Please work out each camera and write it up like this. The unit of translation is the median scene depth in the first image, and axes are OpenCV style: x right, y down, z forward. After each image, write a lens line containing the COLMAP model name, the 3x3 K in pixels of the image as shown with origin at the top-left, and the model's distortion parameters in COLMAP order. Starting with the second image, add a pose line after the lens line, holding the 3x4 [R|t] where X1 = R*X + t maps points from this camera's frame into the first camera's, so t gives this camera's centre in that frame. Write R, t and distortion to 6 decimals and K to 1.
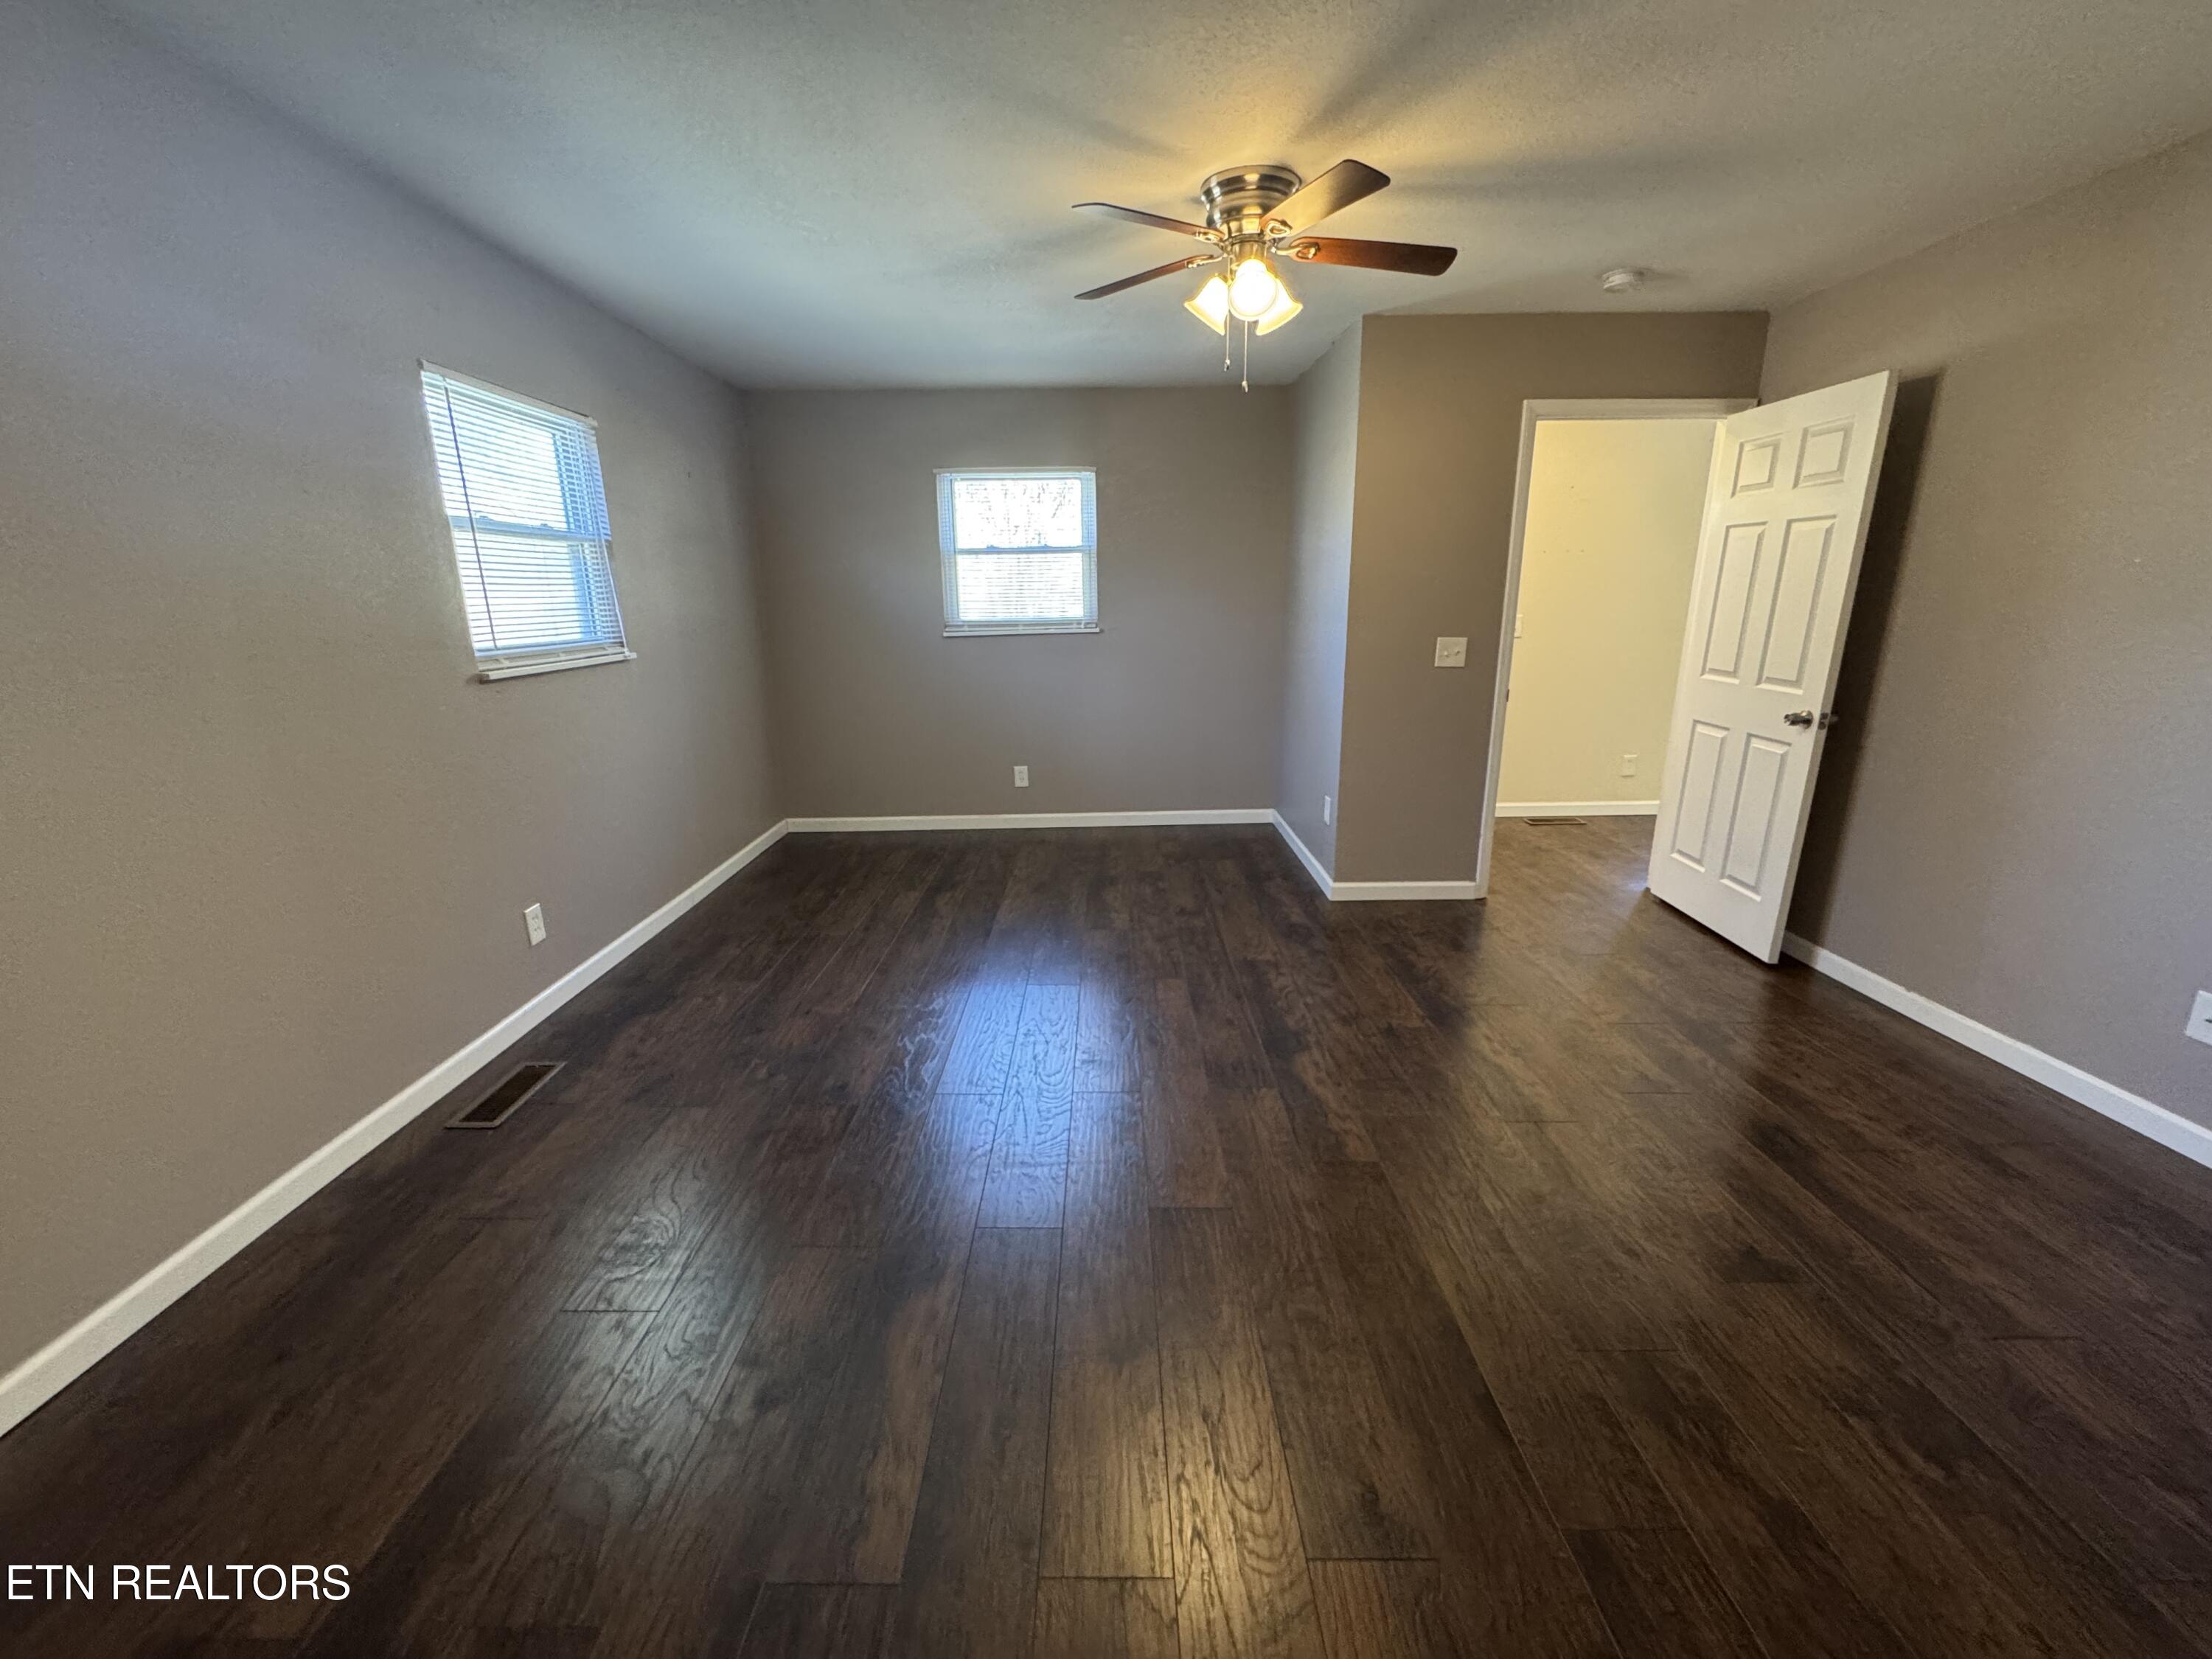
lens RADIAL K [[891.9, 0, 1115.9], [0, 891.9, 835.3], [0, 0, 1]] dist [-0.000560, 0.000741]
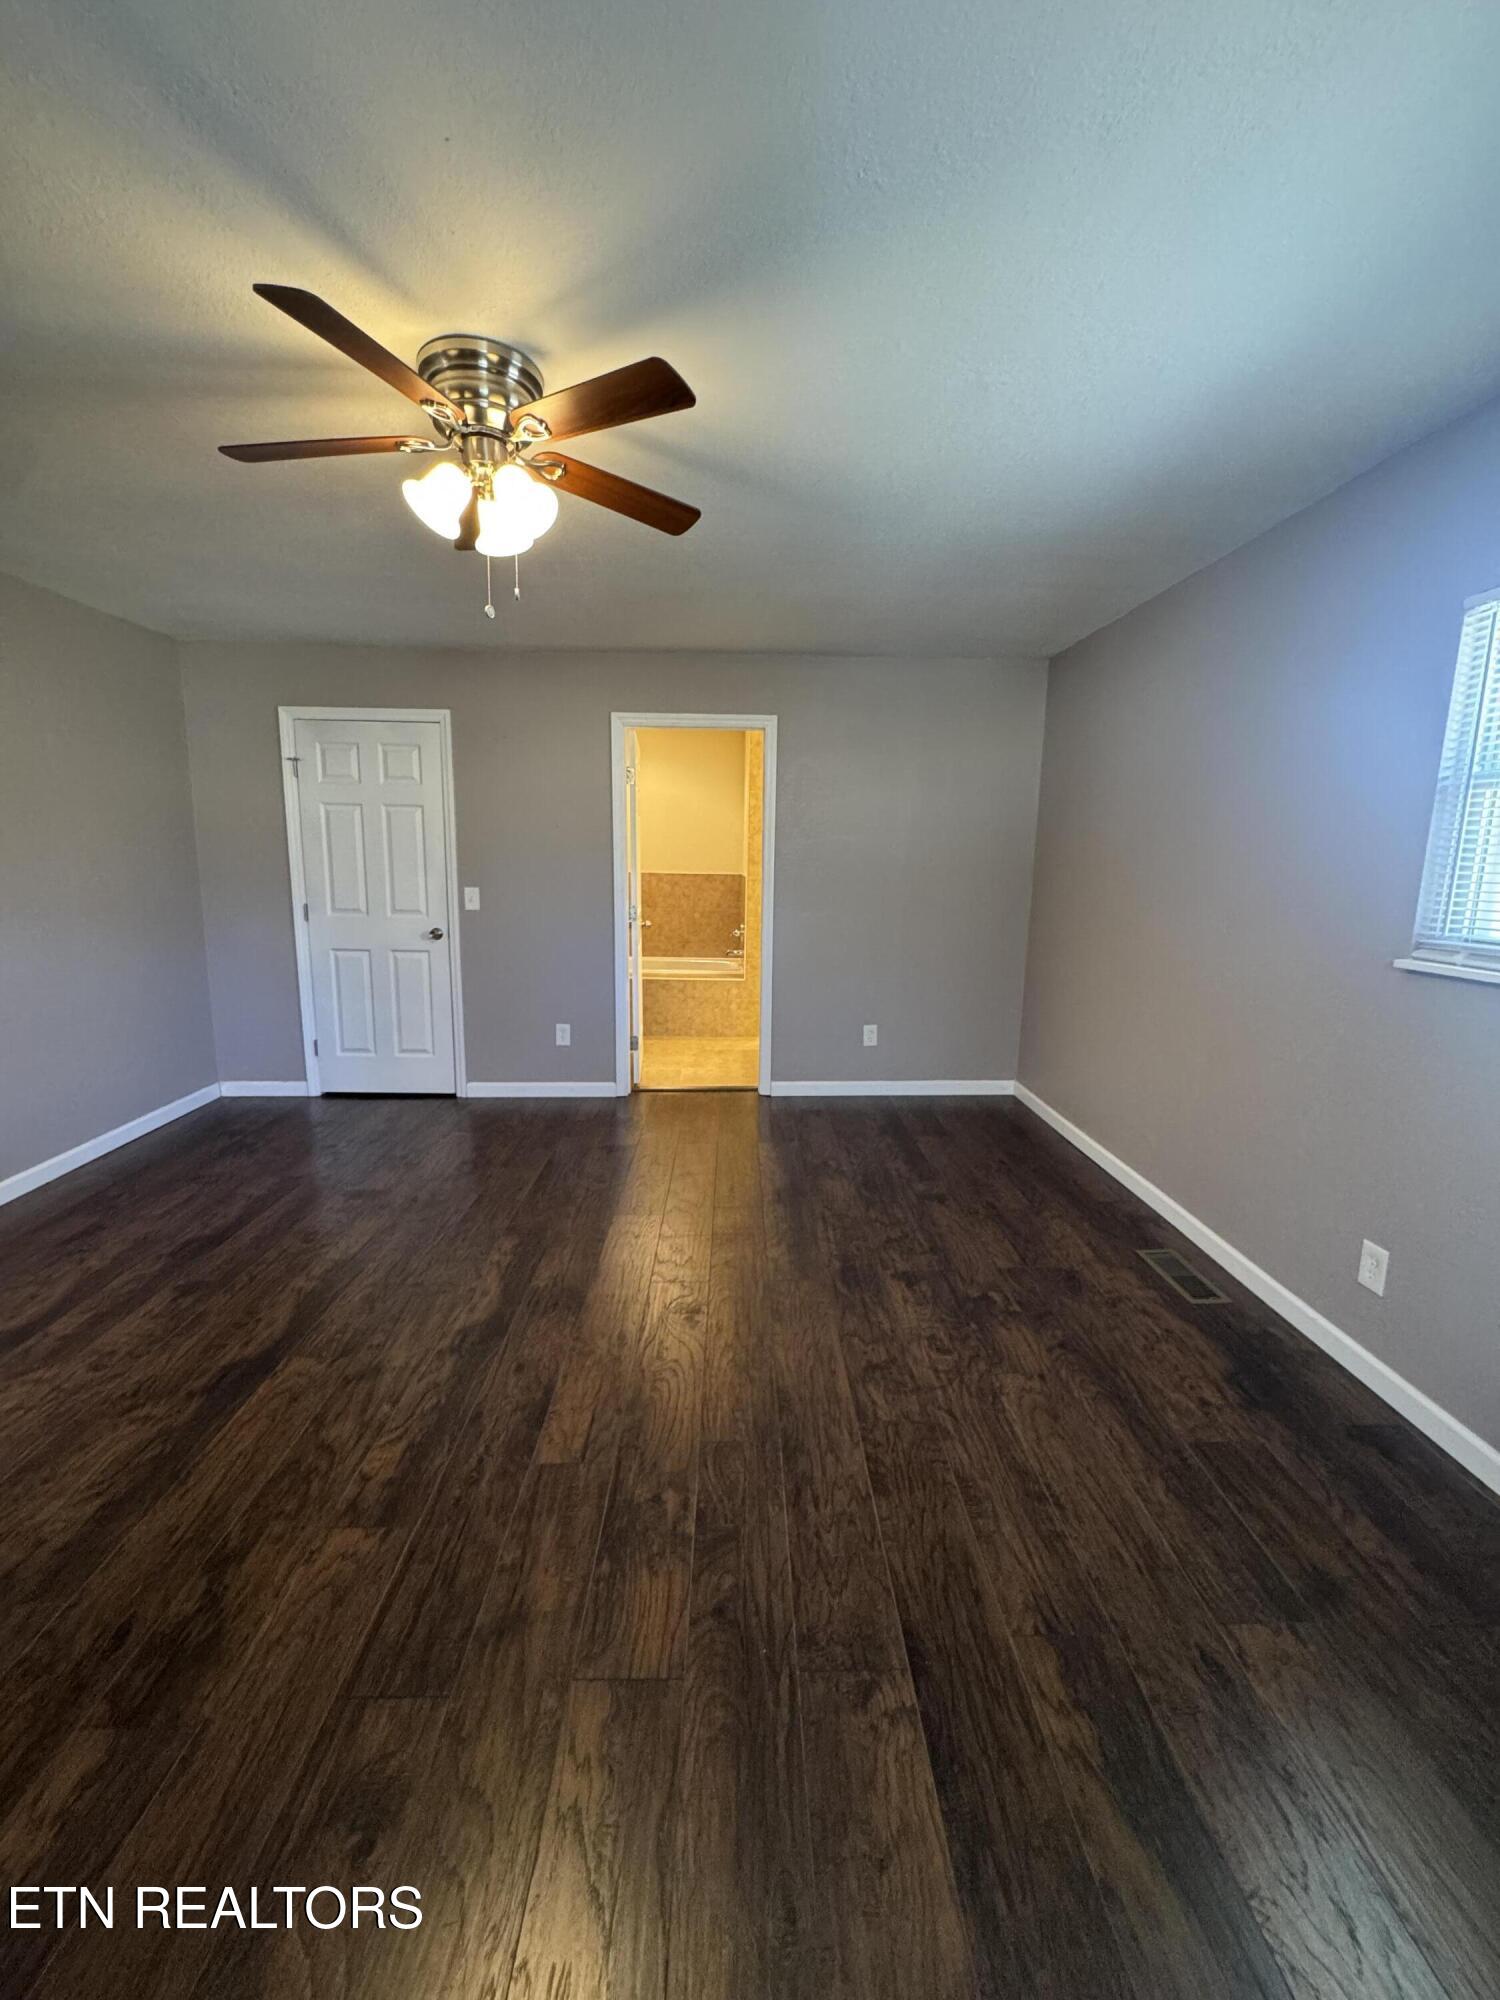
lens RADIAL K [[806.4, 0, 740.7], [0, 806.4, 1012.5], [0, 0, 1]] dist [-0.000560, 0.000741]
pose [[-0.999970, -0.007349, 0.002454, -0.066918], [-0.005536, 0.899298, 0.437301, -0.364138], [-0.005420, 0.437274, -0.899312, 1.338485]]
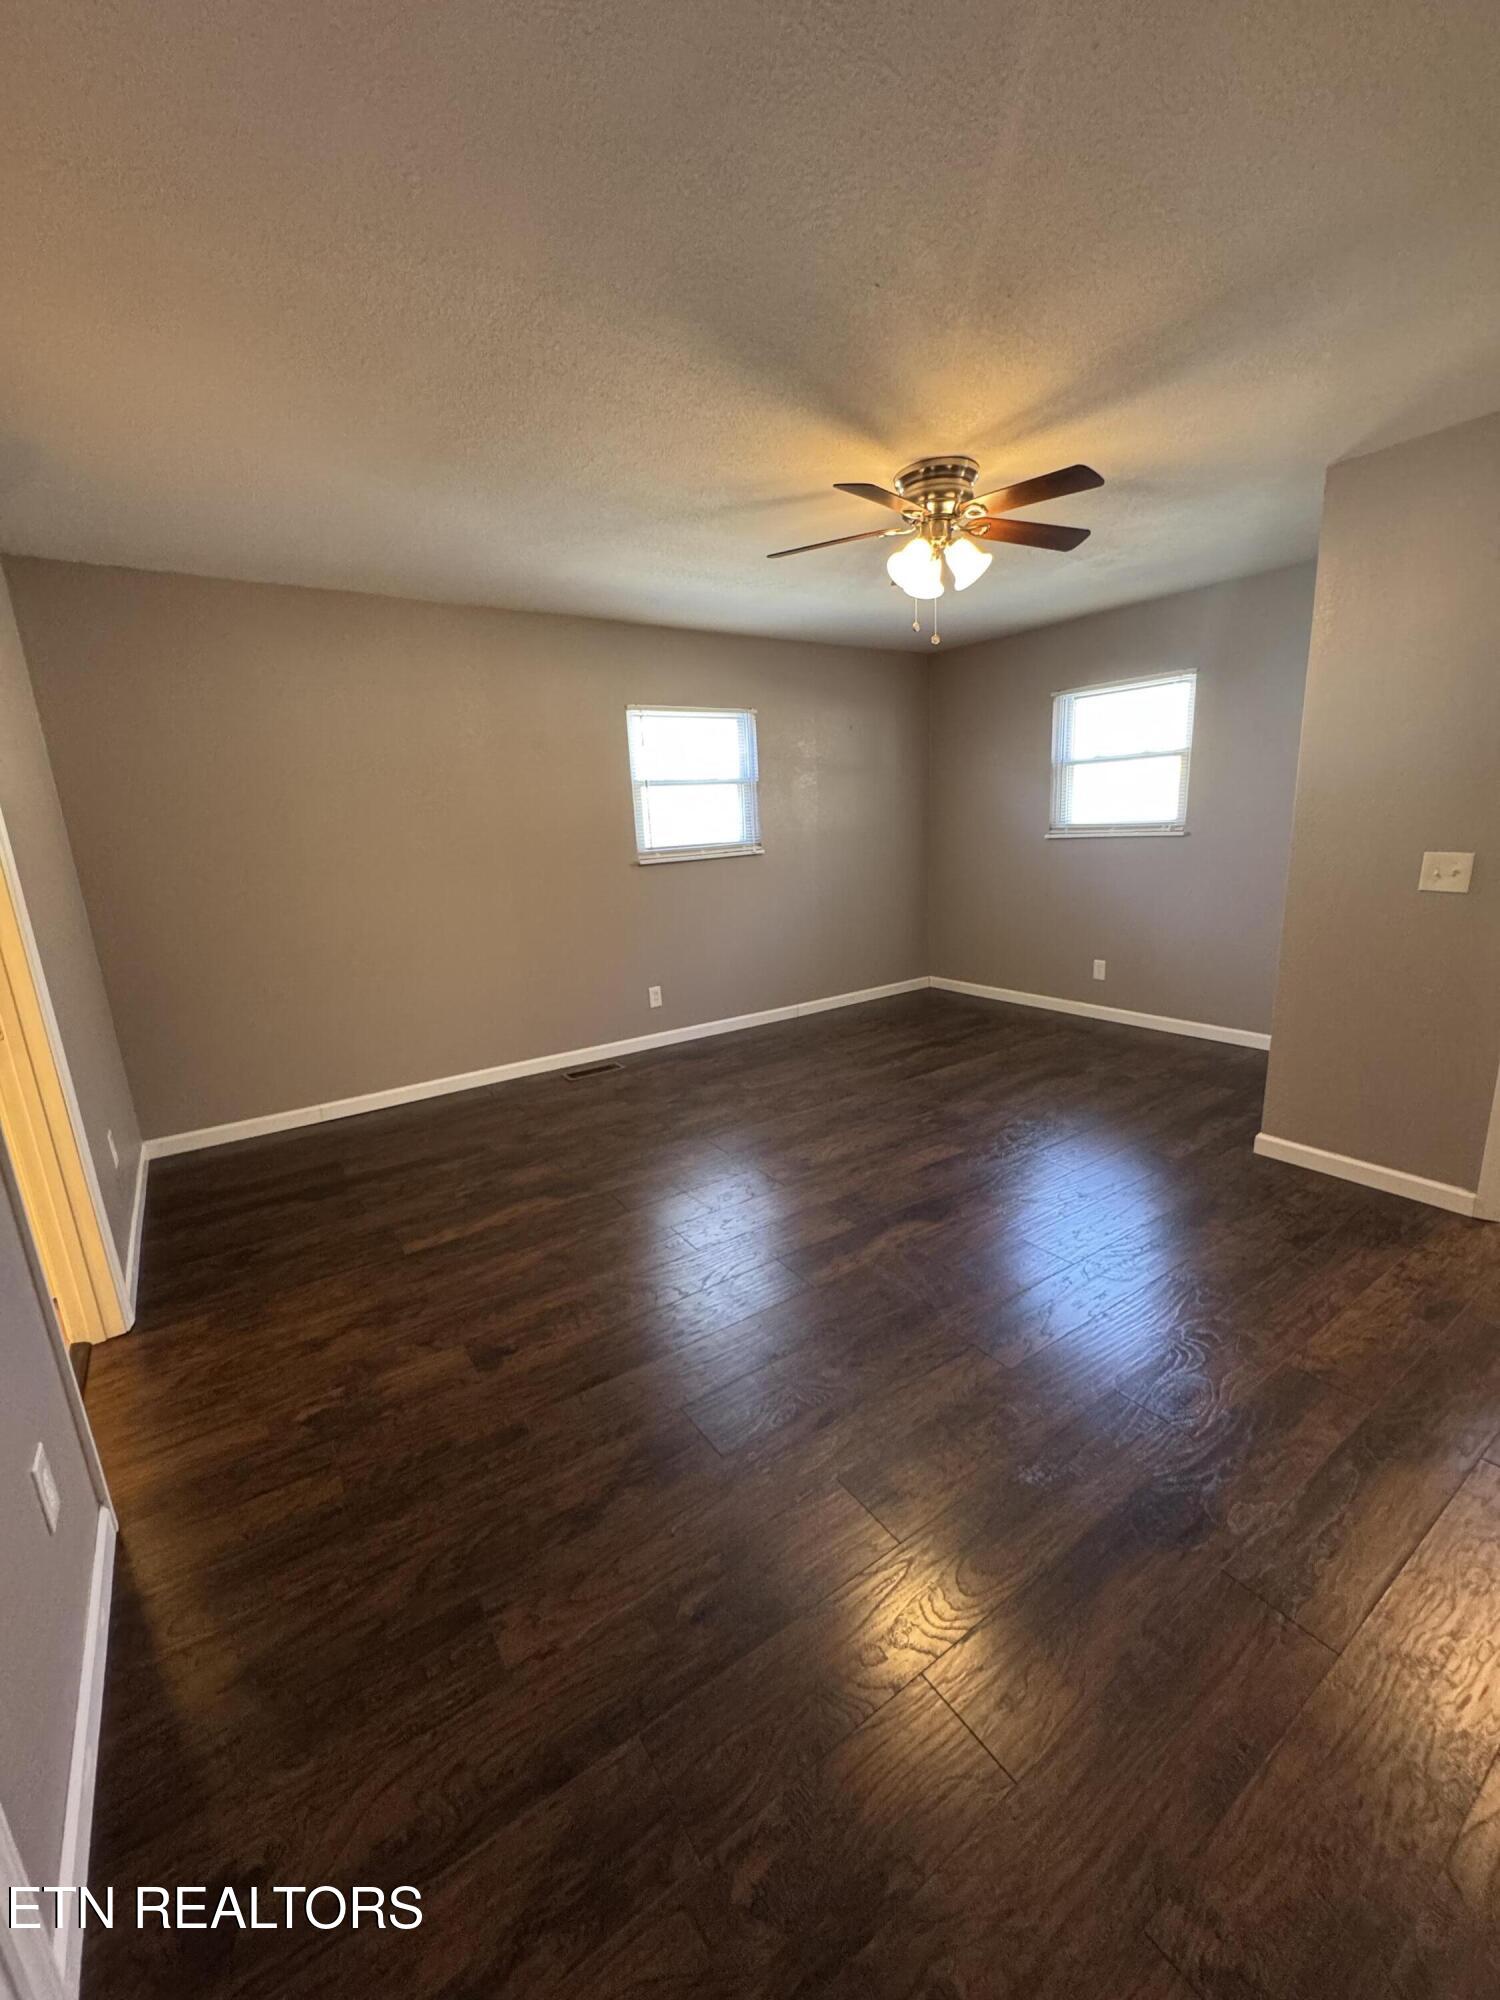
lens RADIAL K [[806.4, 0, 746.9], [0, 806.4, 1008.3], [0, 0, 1]] dist [-0.000560, 0.000741]
pose [[0.550882, 0.181275, -0.814658, 0.706382], [-0.176406, 0.979363, 0.098637, -0.065416], [0.815726, 0.089373, 0.571492, 0.171472]]
